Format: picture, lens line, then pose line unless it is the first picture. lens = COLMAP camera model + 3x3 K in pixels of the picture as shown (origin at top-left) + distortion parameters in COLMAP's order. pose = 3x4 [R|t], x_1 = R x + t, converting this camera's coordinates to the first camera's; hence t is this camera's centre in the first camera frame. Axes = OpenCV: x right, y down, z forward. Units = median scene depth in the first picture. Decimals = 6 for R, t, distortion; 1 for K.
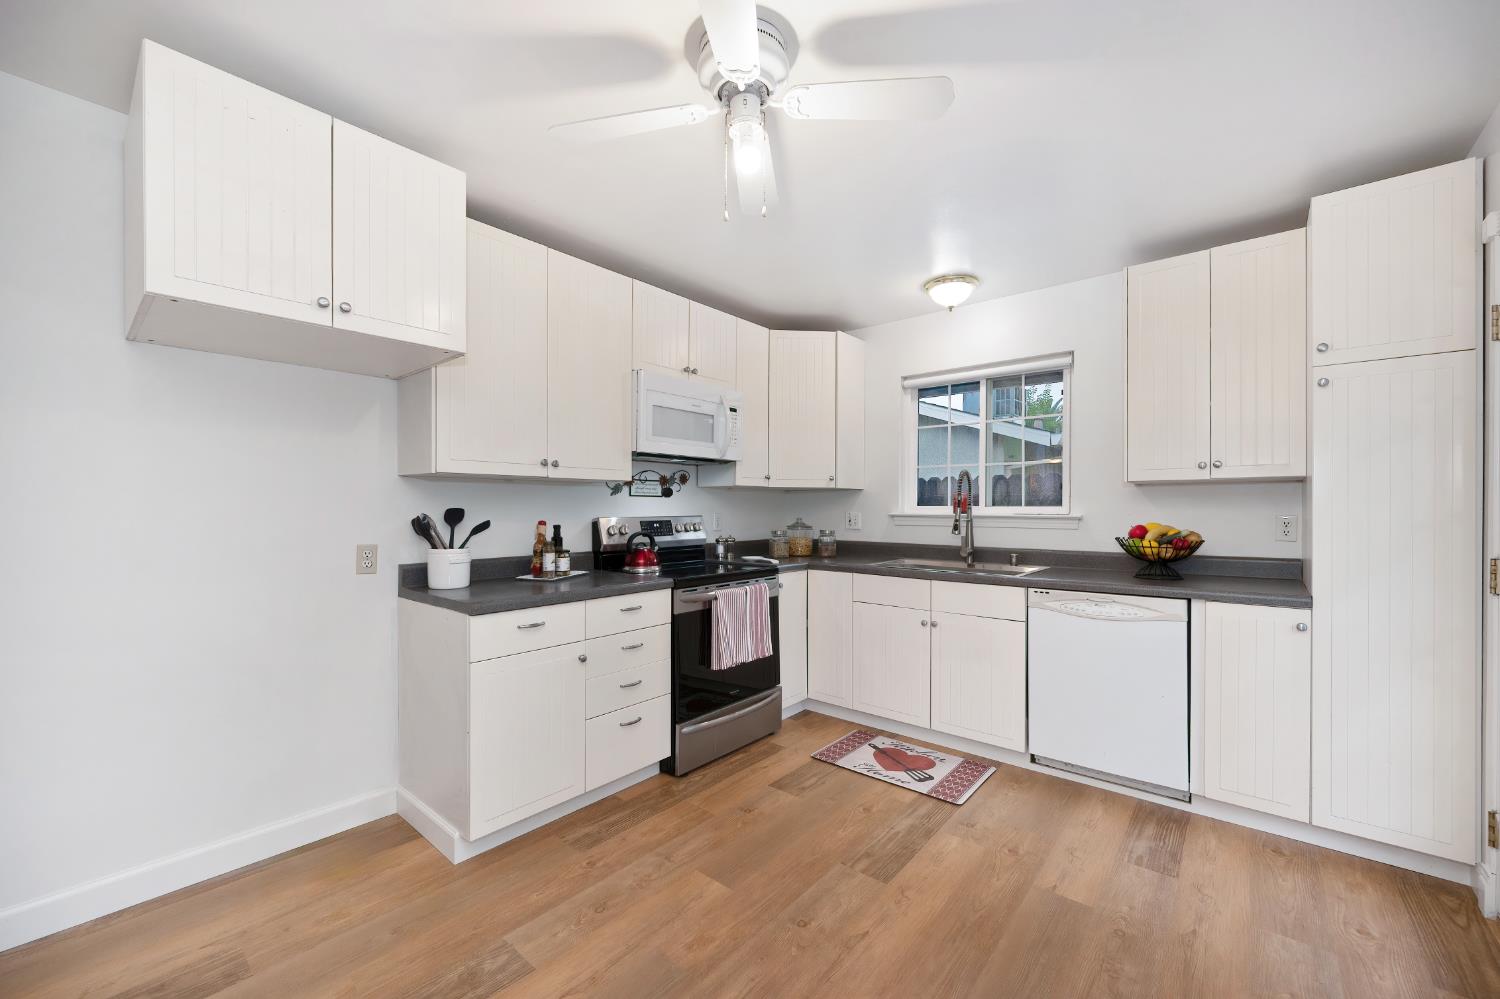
lens RADIAL K [[587.8, 0, 761.2], [0, 587.8, 508.1], [0, 0, 1]] dist [-0.005257, 0.001109]
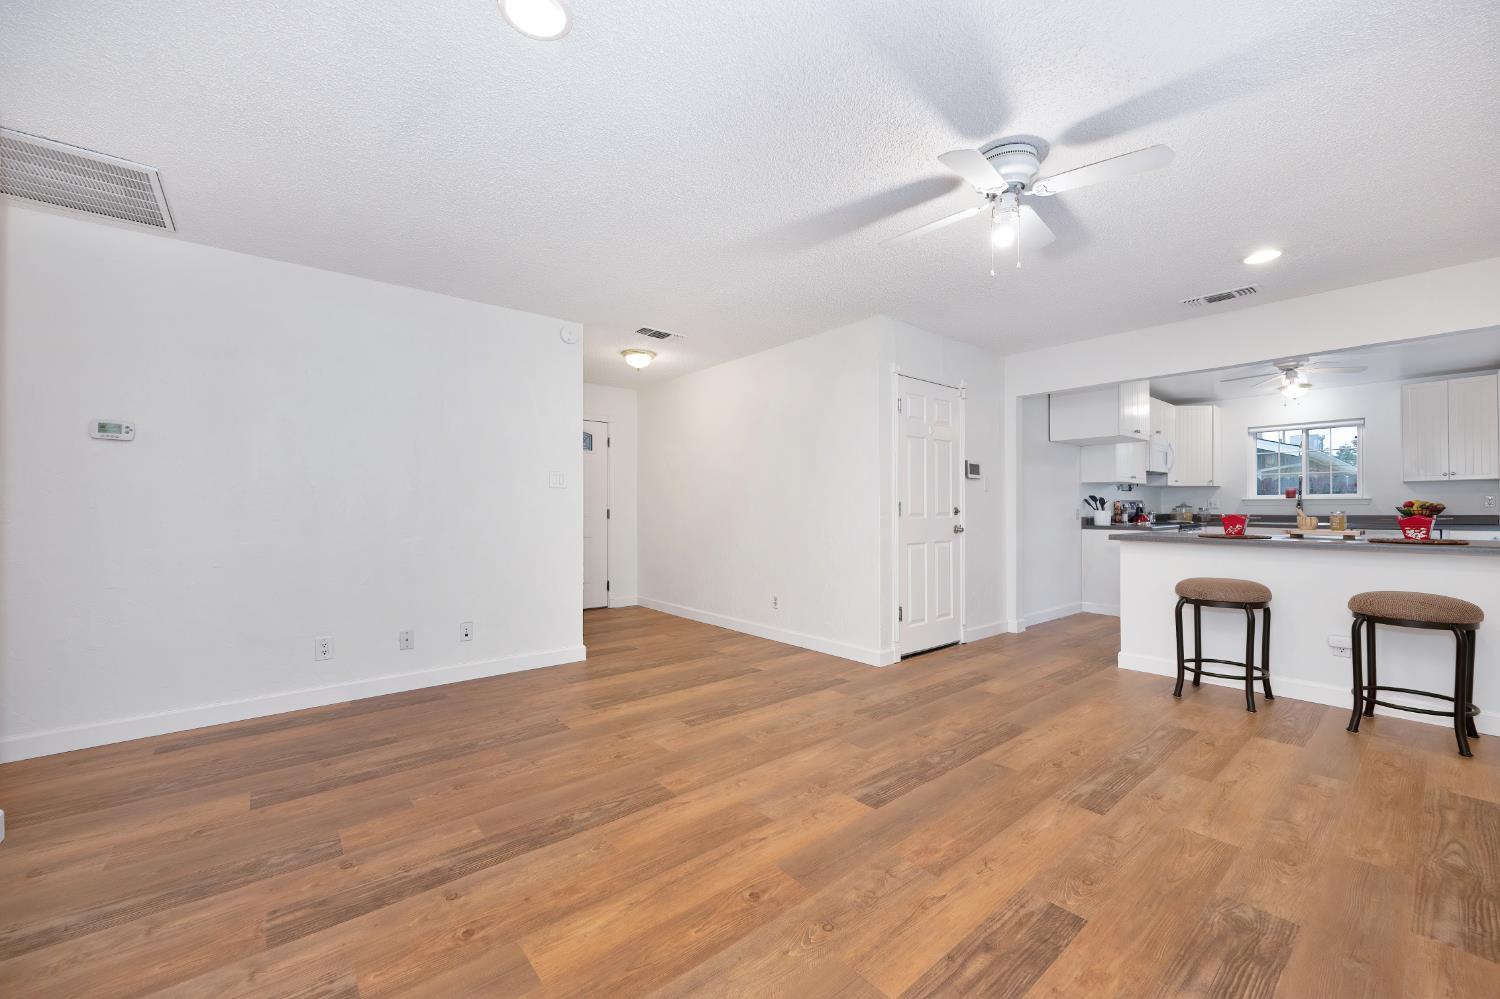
lens RADIAL K [[587.8, 0, 764.4], [0, 587.8, 500.2], [0, 0, 1]] dist [-0.005257, 0.001109]
pose [[0.983228, -0.007694, -0.182220, -1.325107], [0.005153, 0.999883, -0.014413, 0.044466], [0.182309, 0.013232, 0.983152, -1.585202]]
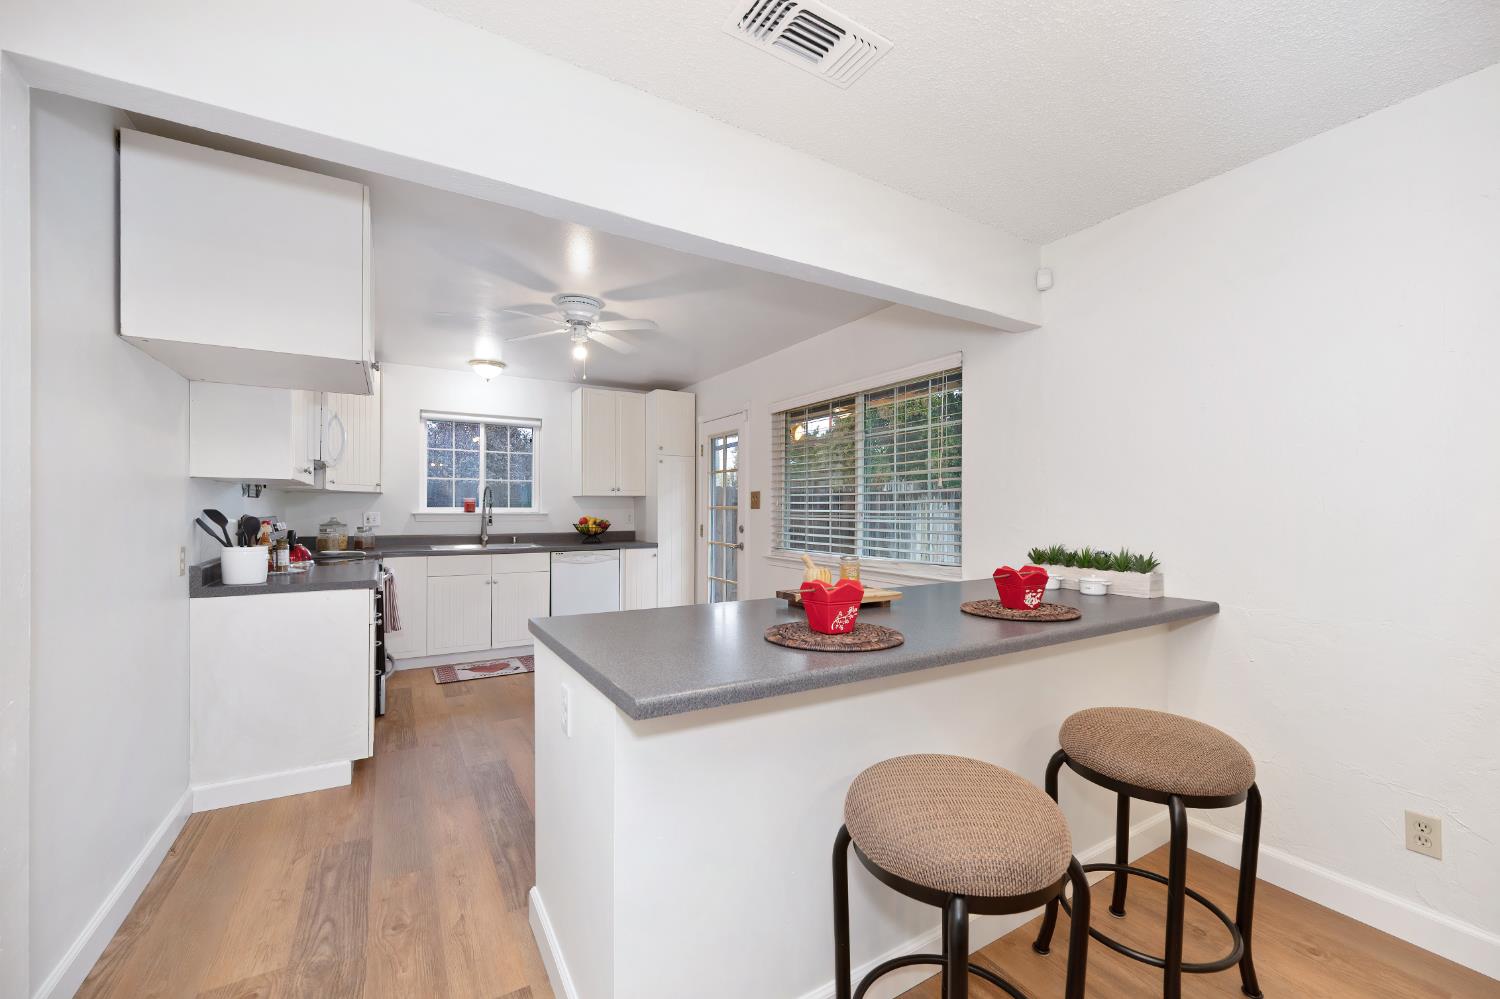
lens RADIAL K [[587.8, 0, 741.5], [0, 587.8, 513.5], [0, 0, 1]] dist [-0.005257, 0.001109]
pose [[0.340016, -0.007205, 0.940392, -1.061204], [-0.001602, 0.999965, 0.008241, -0.001450], [-0.940418, -0.004309, 0.339993, -0.182688]]
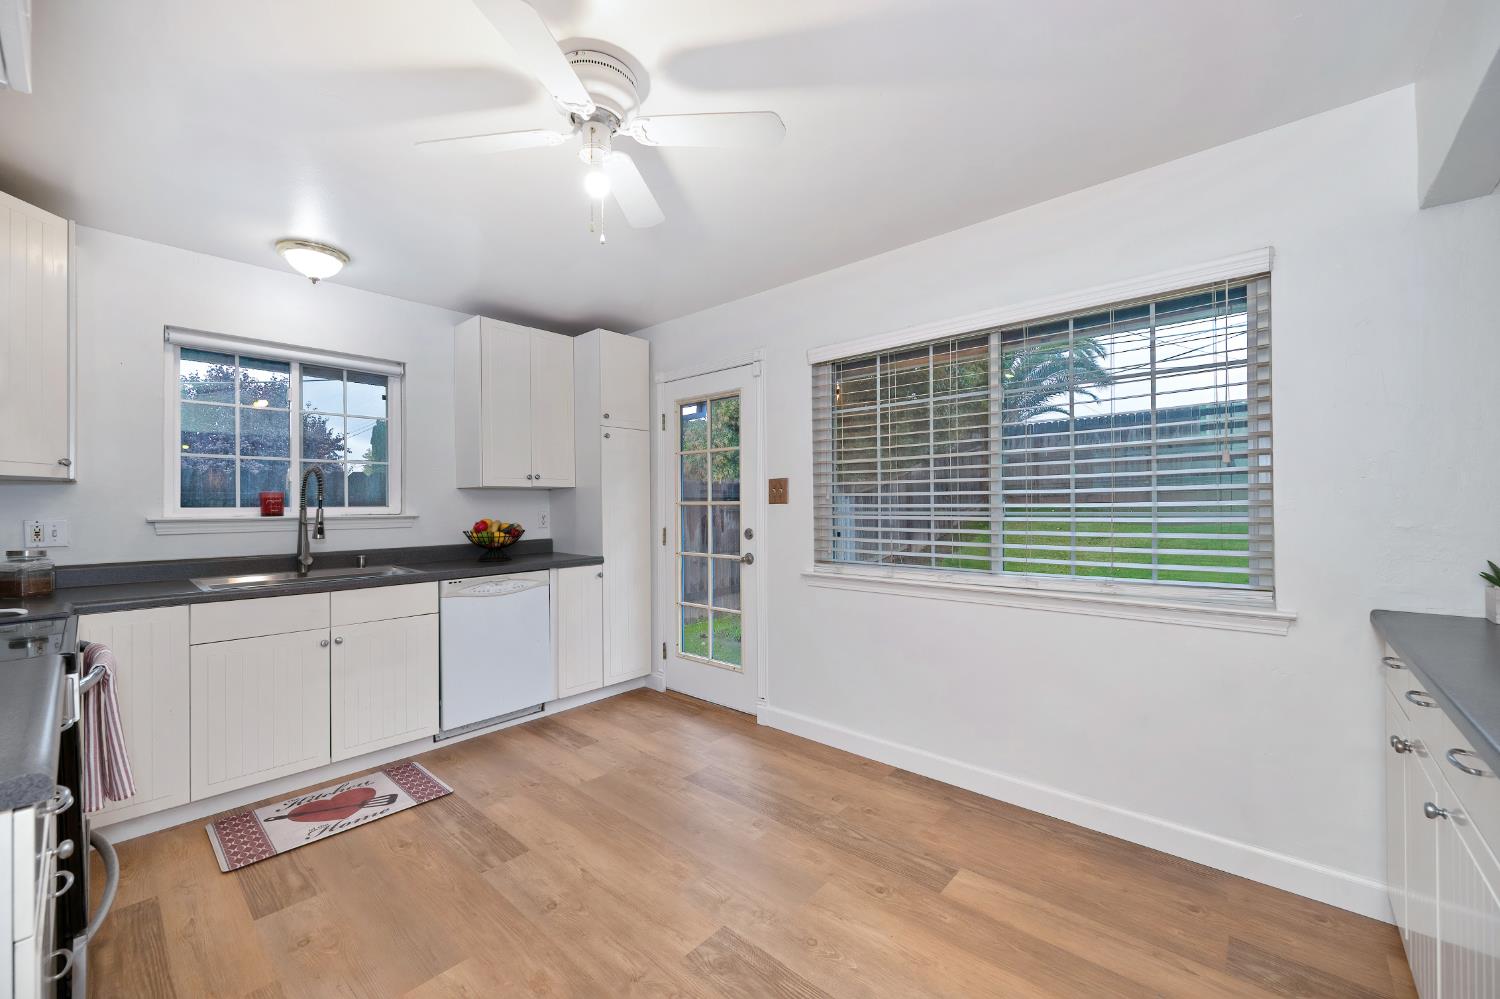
lens RADIAL K [[587.8, 0, 743.0], [0, 587.8, 505.5], [0, 0, 1]] dist [-0.005257, 0.001109]
pose [[0.043270, -0.003485, 0.999057, -0.606442], [0.009449, 0.999951, 0.003079, -0.002368], [-0.999019, 0.009307, 0.043300, 0.386229]]
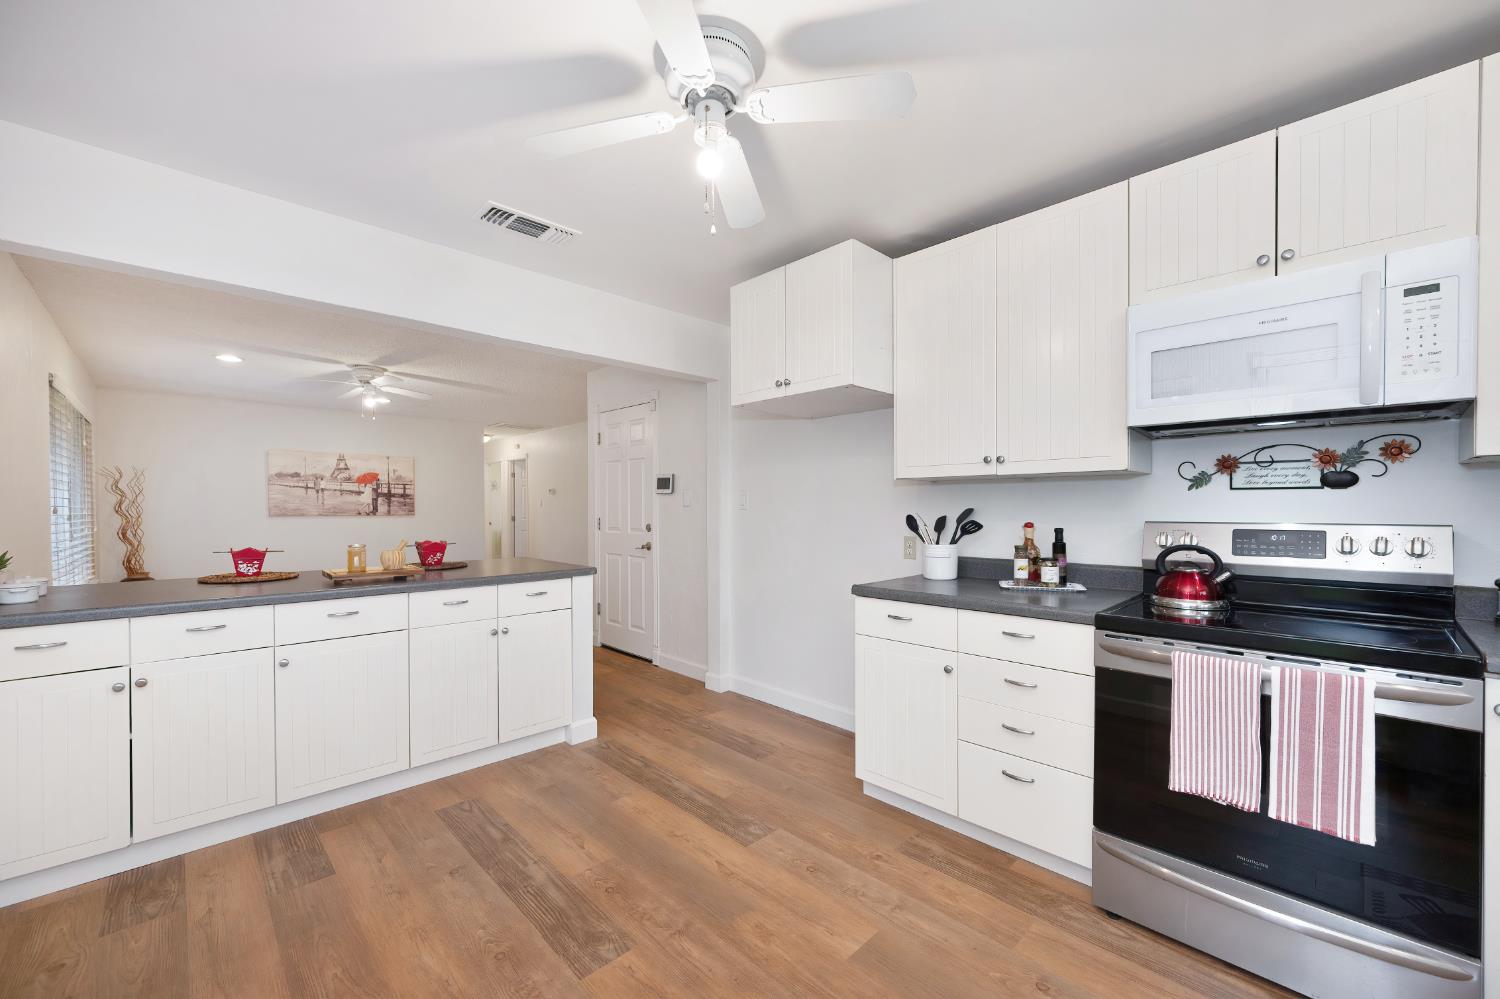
lens RADIAL K [[587.8, 0, 747.9], [0, 587.8, 513.7], [0, 0, 1]] dist [-0.005257, 0.001109]
pose [[-0.104150, 0.008644, -0.994524, 0.550963], [0.000100, 0.999962, 0.008680, 0.000121], [0.994562, 0.000805, -0.104147, 0.653680]]
